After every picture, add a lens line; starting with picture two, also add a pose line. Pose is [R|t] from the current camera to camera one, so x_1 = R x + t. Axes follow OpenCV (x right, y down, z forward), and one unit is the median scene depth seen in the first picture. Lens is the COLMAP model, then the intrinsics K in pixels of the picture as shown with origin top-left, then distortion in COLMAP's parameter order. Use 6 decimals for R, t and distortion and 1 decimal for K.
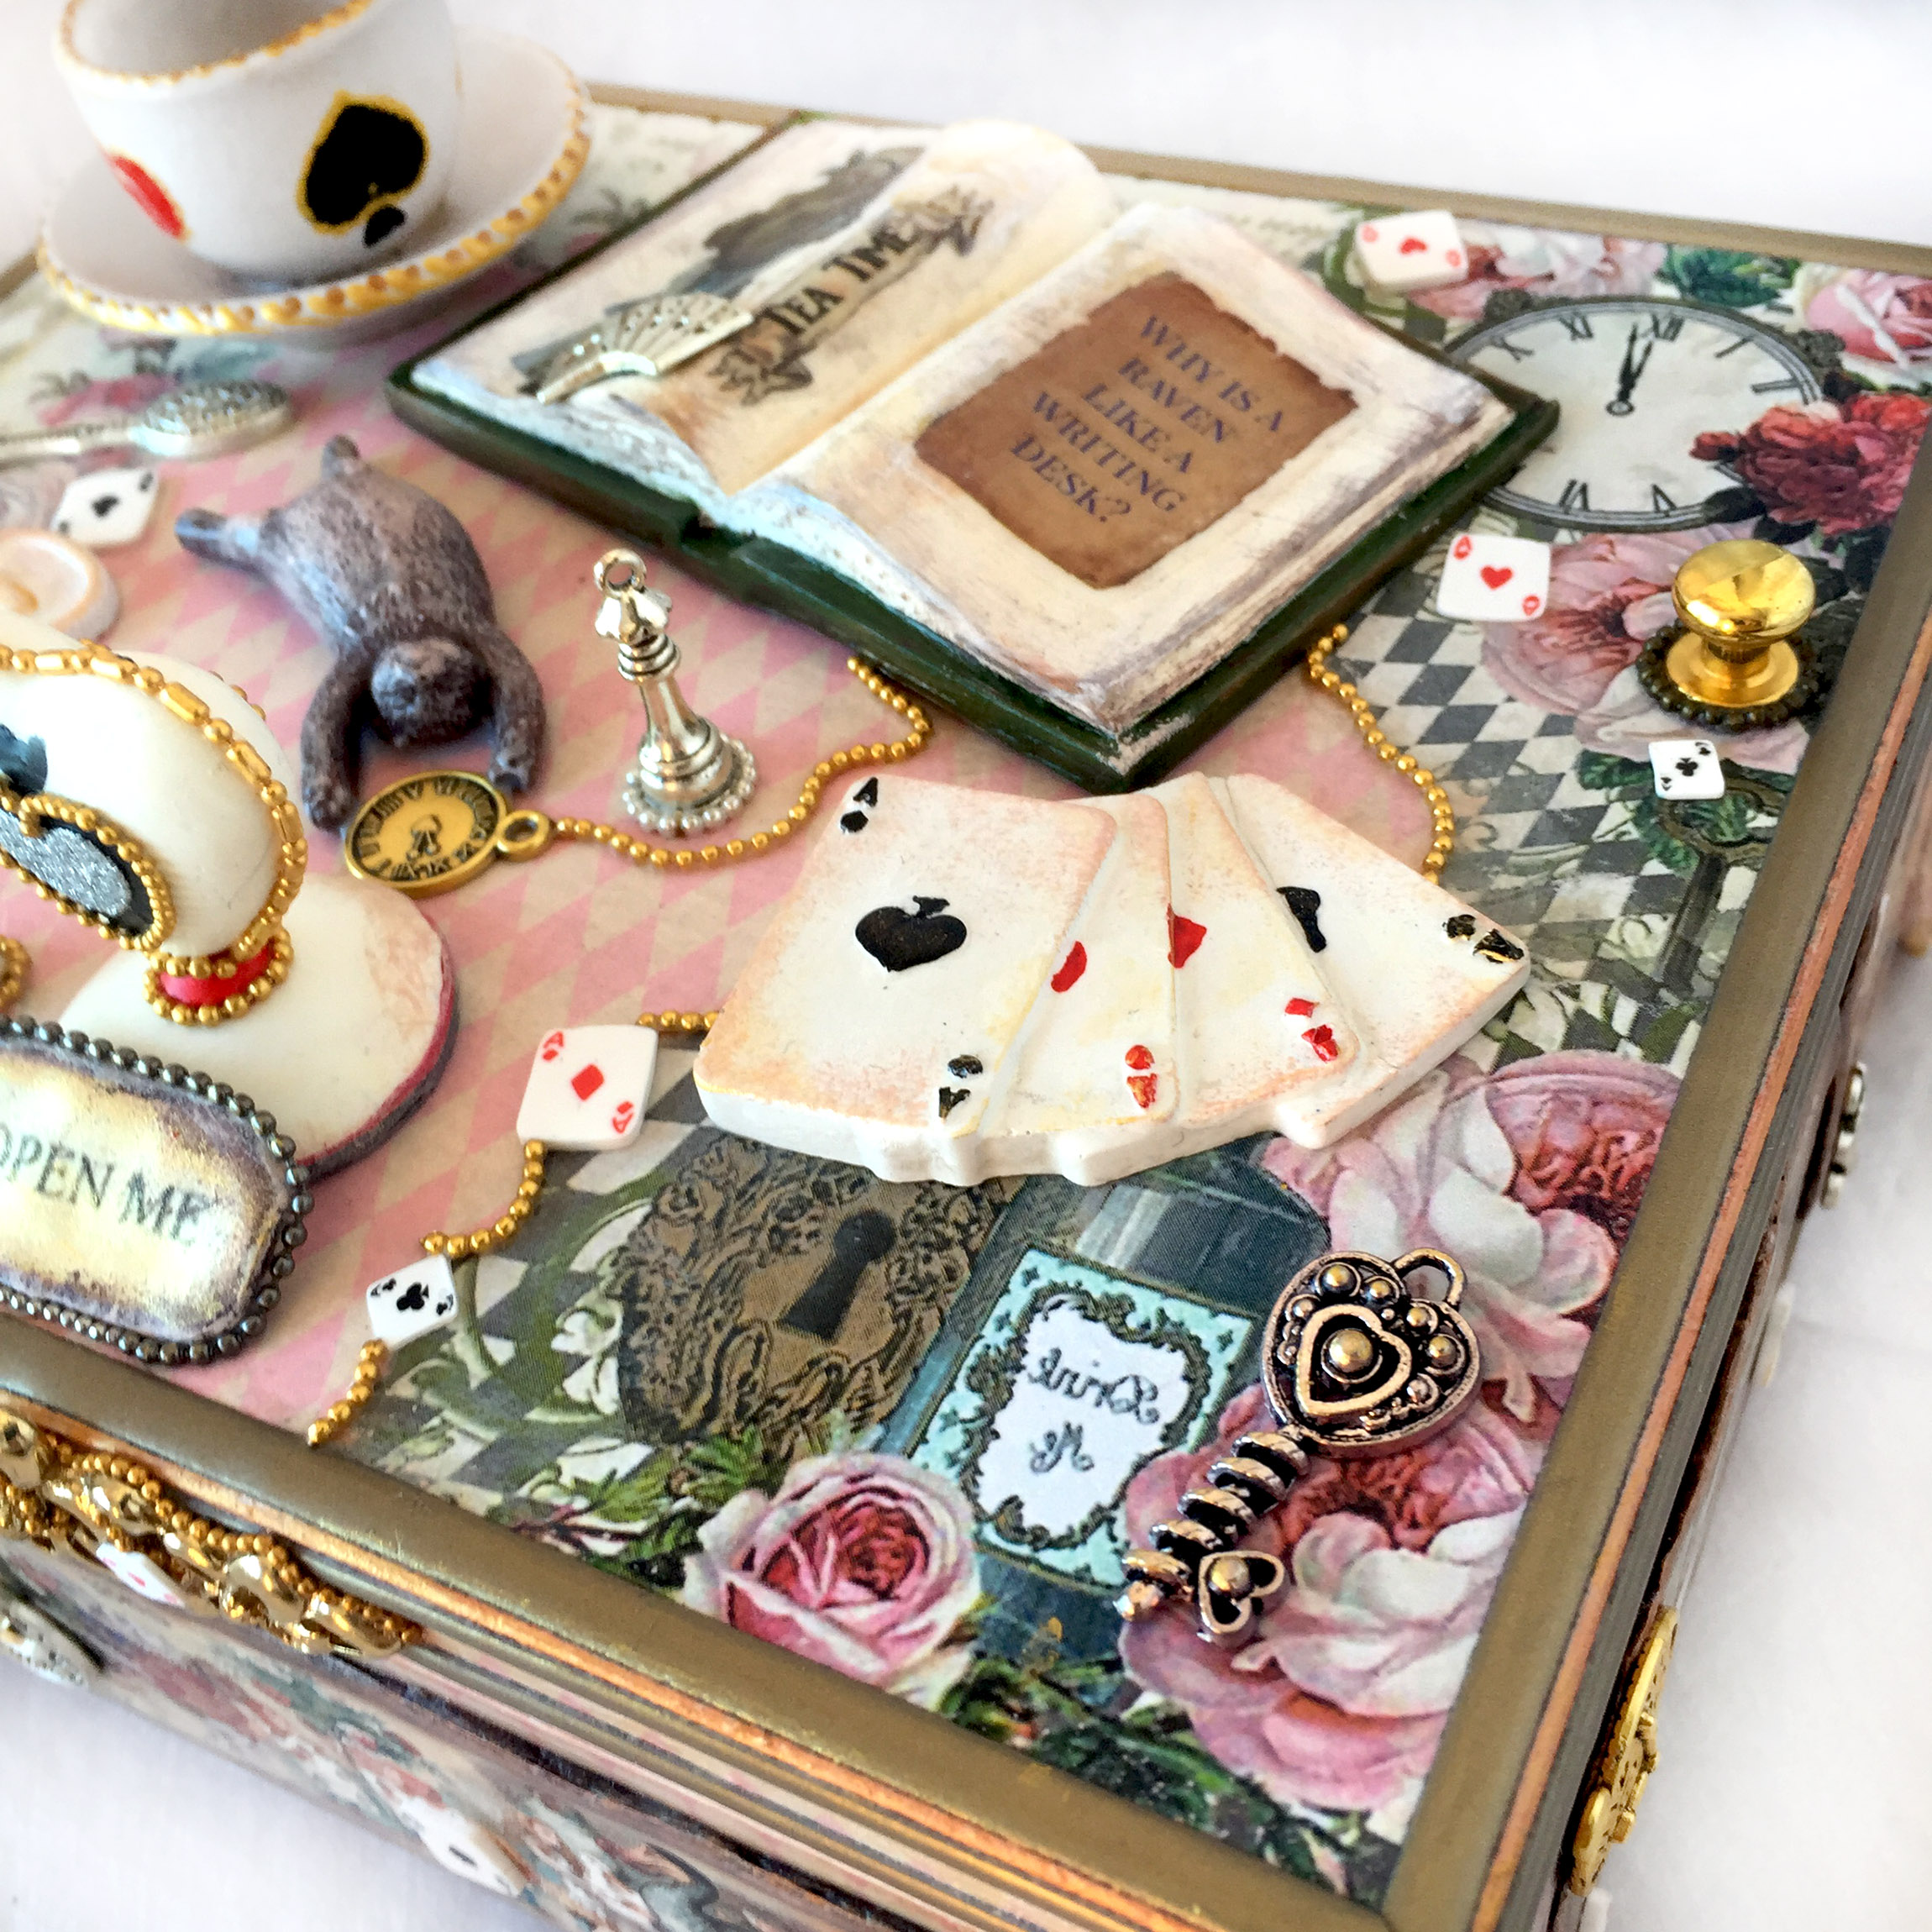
lens RADIAL K [[2283.6, 0, 985.8], [0, 2283.6, 970.5], [0, 0, 1]] dist [0.069597, -0.157020]
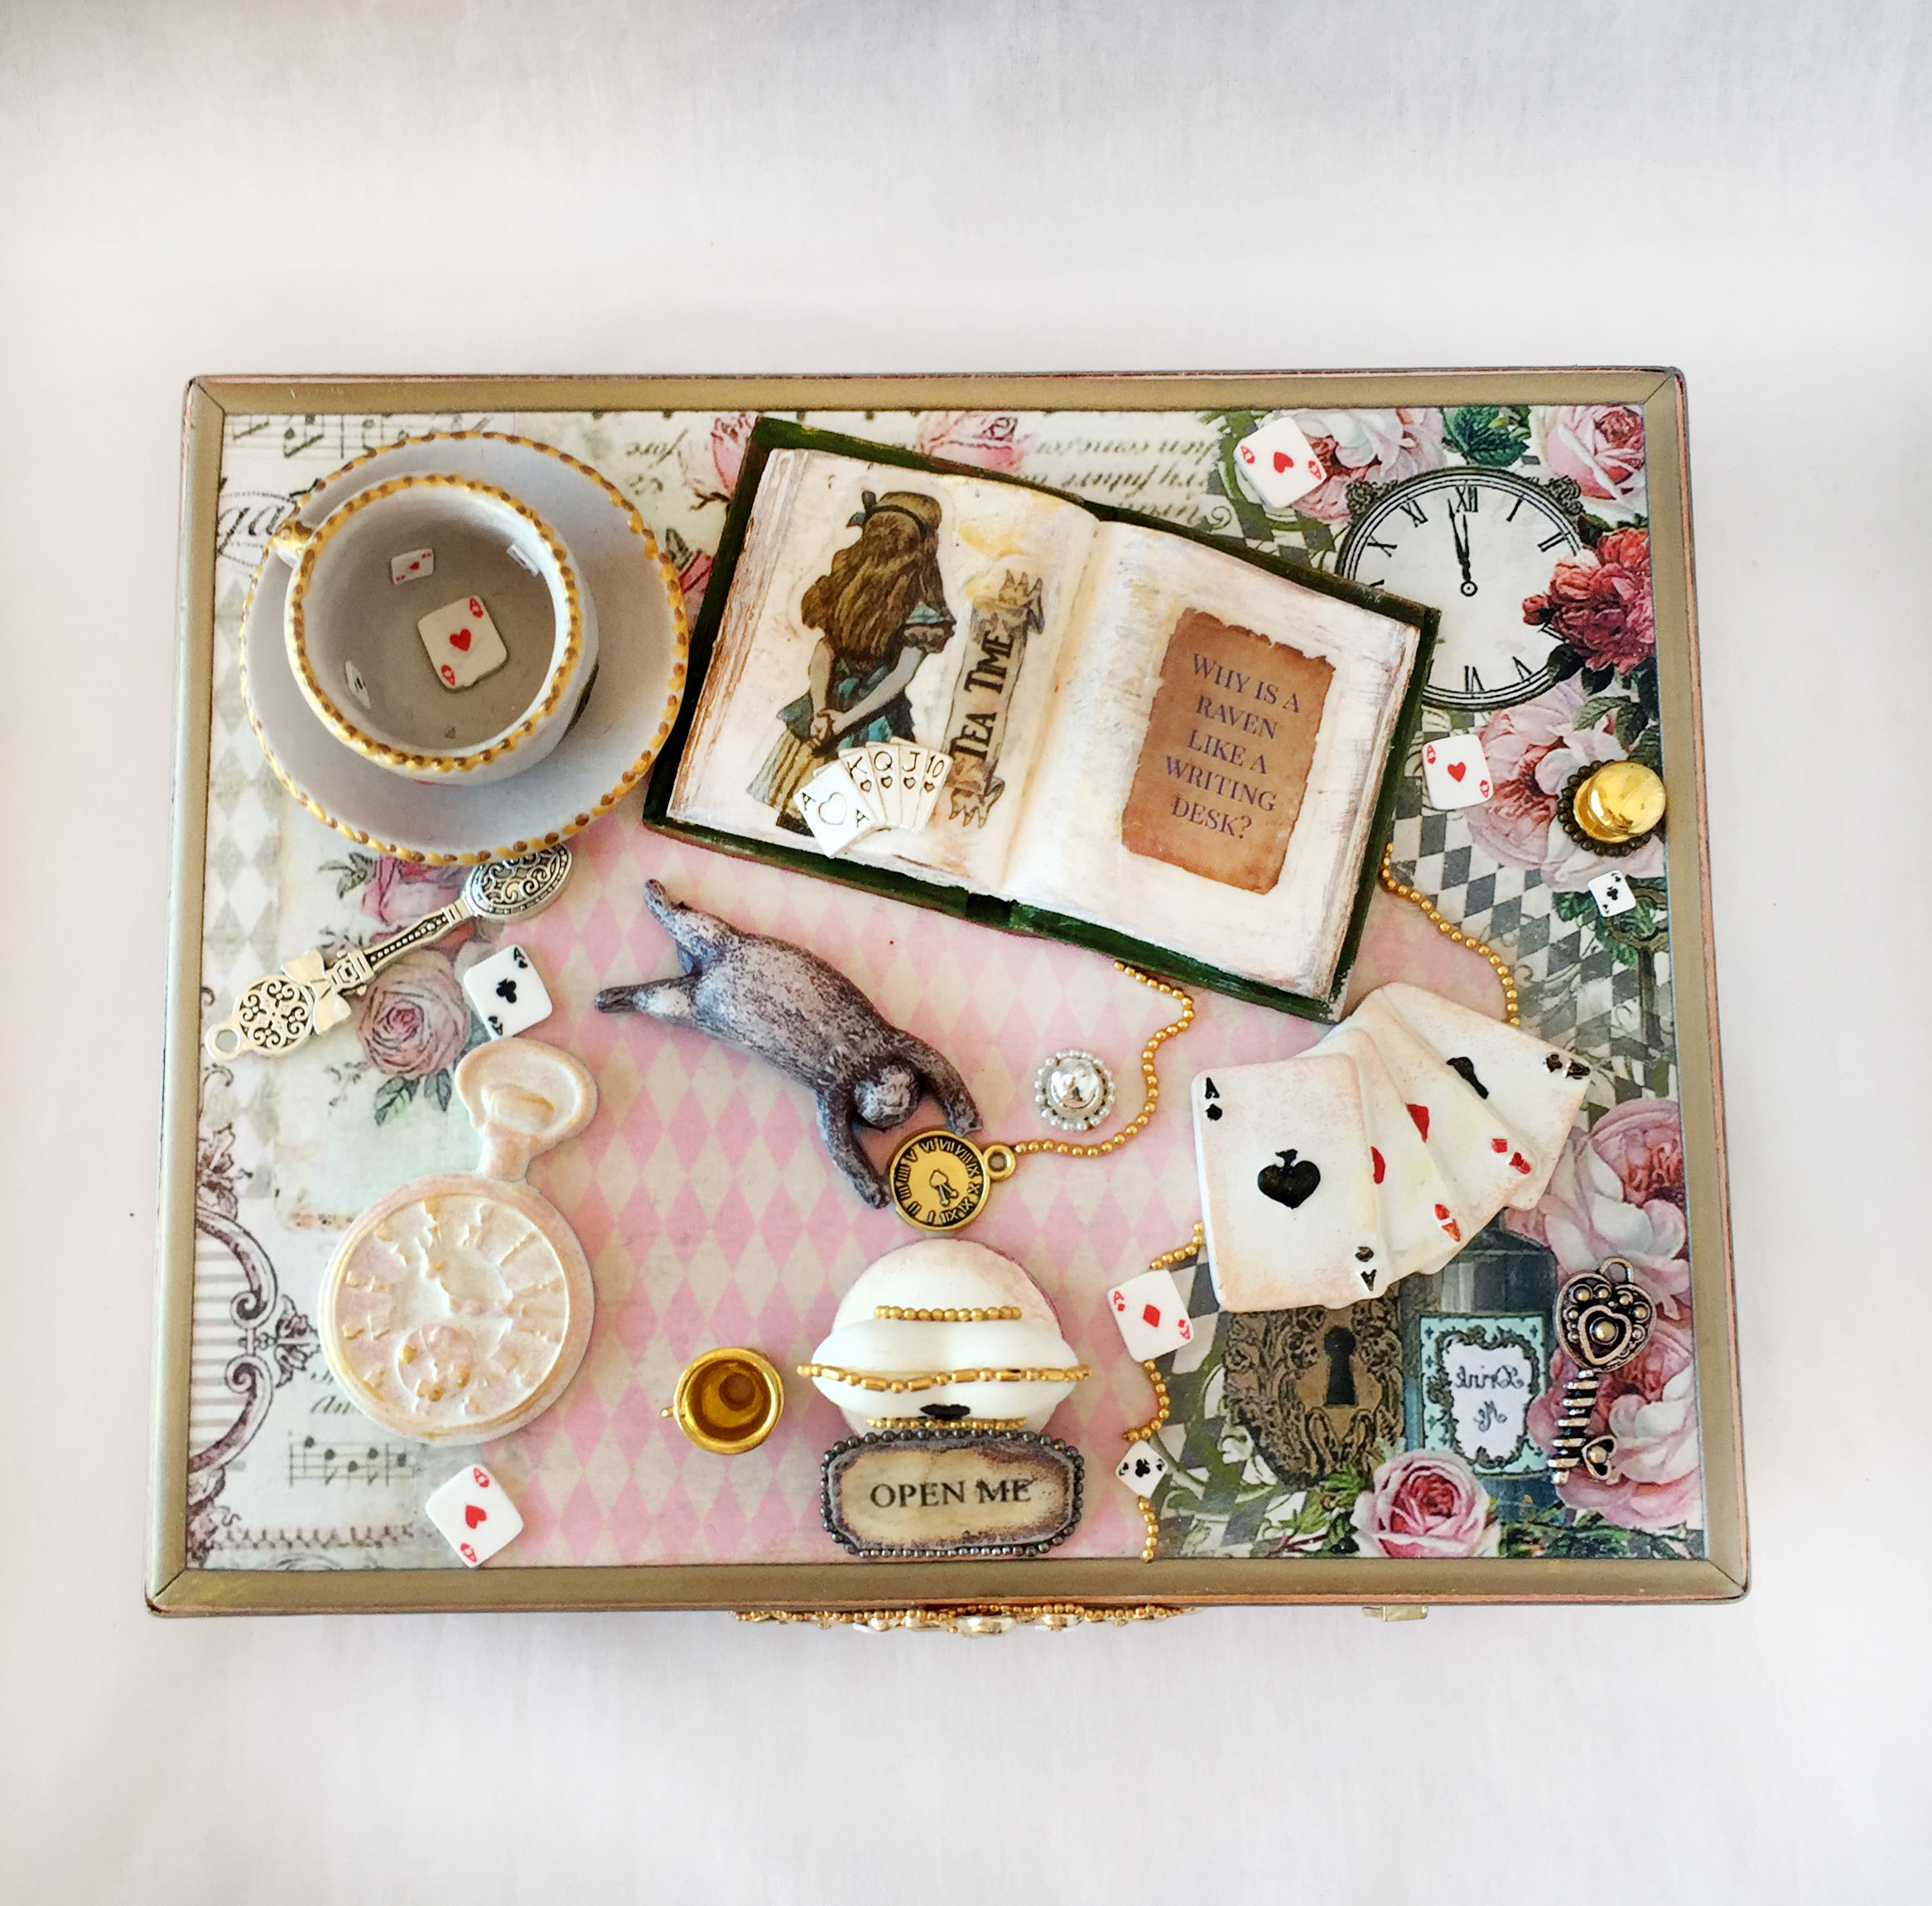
lens RADIAL K [[2344.7, 0, 961.0], [0, 2344.7, 917.1], [0, 0, 1]] dist [0.041907, 0.008164]
pose [[0.881652, -0.431627, 0.190756, -0.554573], [0.262850, 0.784889, 0.561123, -1.358661], [-0.391919, -0.444575, 0.805452, -0.329345]]
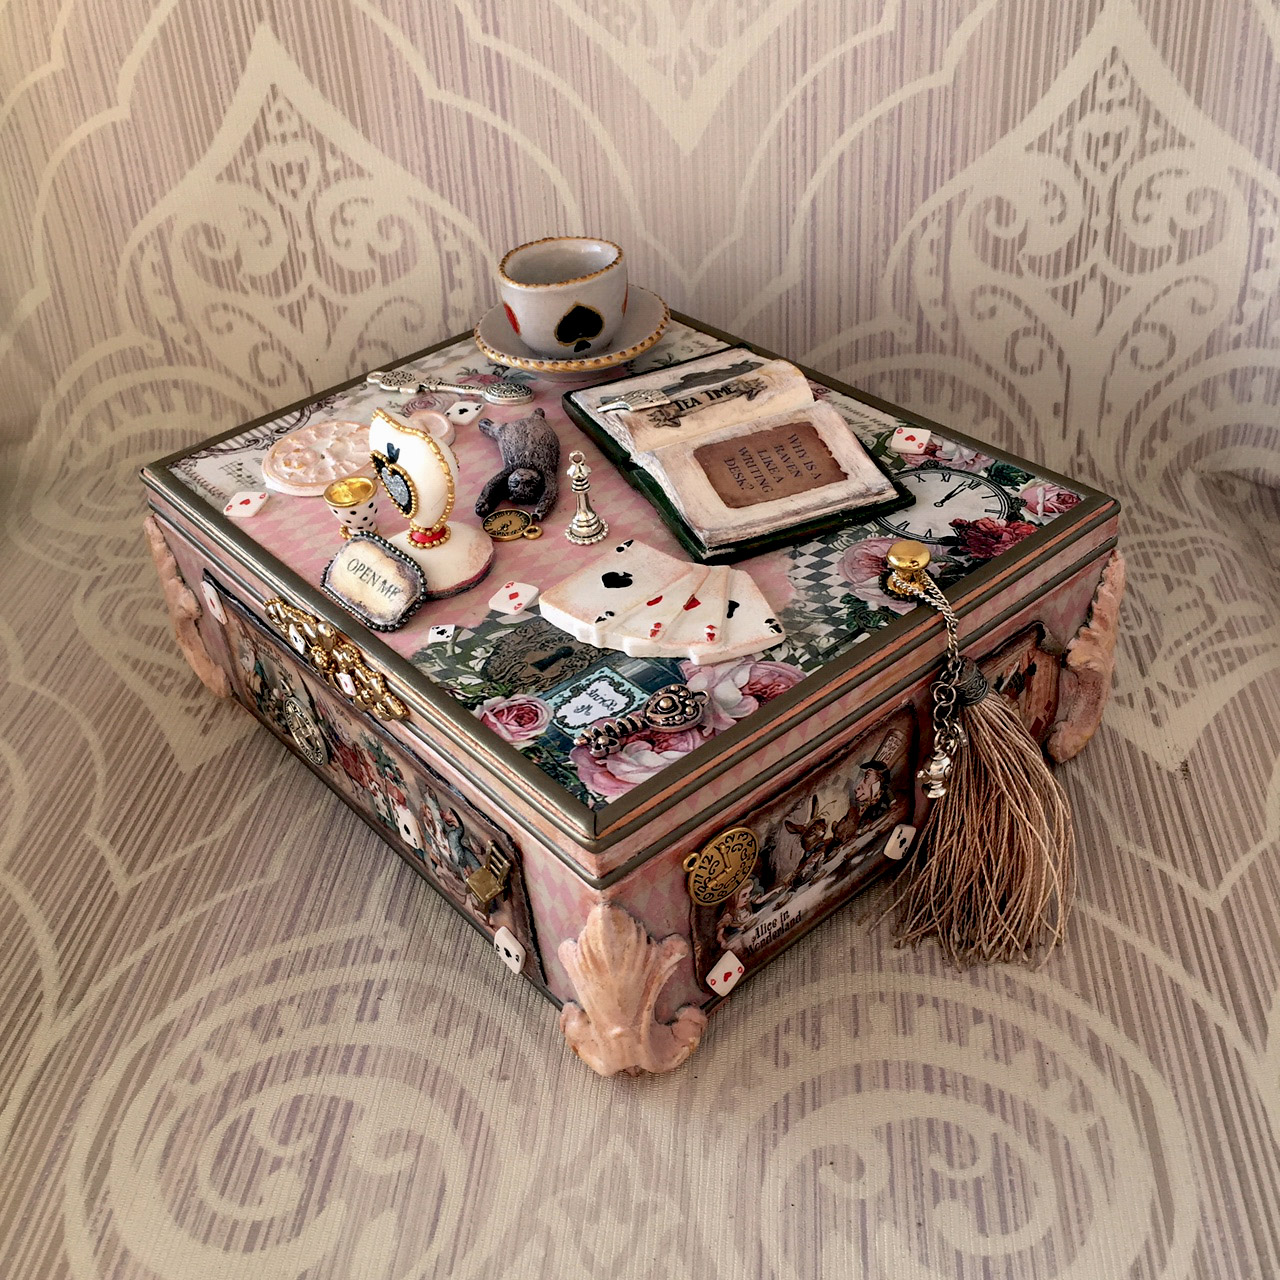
lens RADIAL K [[1490.7, 0, 640.0], [0, 1490.7, 640.0], [0, 0, 1]] dist [0.014531, 0.008386]
pose [[0.916529, 0.285084, -0.280538, 0.643782], [-0.322965, 0.941257, -0.098633, 0.274291], [0.235940, 0.181004, 0.954762, -1.046905]]
